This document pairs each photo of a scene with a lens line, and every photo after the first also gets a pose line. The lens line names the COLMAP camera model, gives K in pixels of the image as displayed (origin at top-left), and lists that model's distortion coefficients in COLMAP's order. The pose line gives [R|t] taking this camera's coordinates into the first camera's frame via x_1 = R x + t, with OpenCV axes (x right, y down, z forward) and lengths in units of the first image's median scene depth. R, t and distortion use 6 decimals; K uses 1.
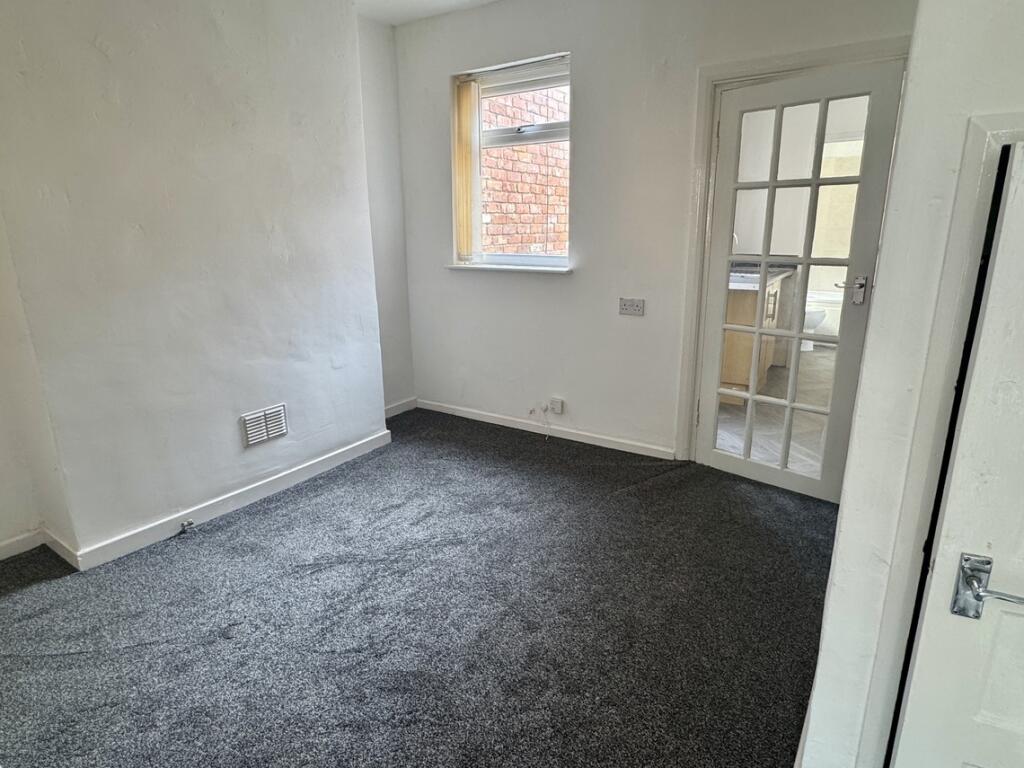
lens RADIAL K [[572.2, 0, 511.7], [0, 572.2, 380.1], [0, 0, 1]] dist [-0.002534, -0.000535]
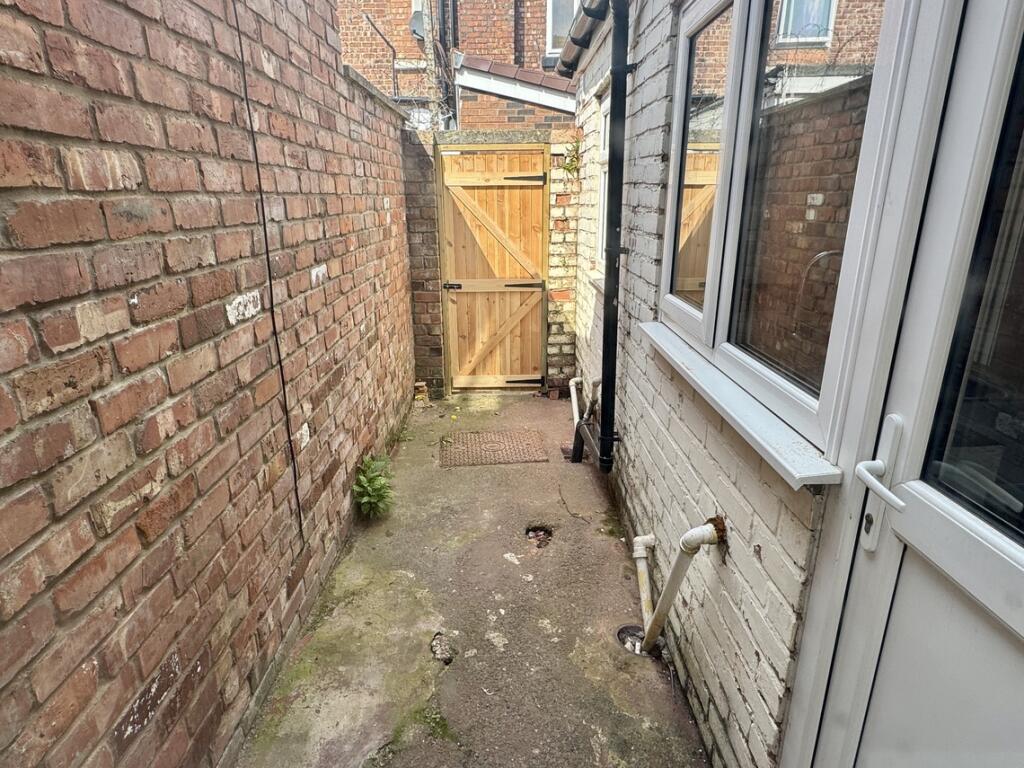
lens RADIAL K [[572.2, 0, 511.3], [0, 572.2, 383.0], [0, 0, 1]] dist [-0.002534, -0.000535]
pose [[0.838898, -0.167413, 0.517903, -0.002100], [0.144058, 0.985882, 0.085344, -0.211483], [-0.524879, 0.003013, 0.851172, 0.717243]]
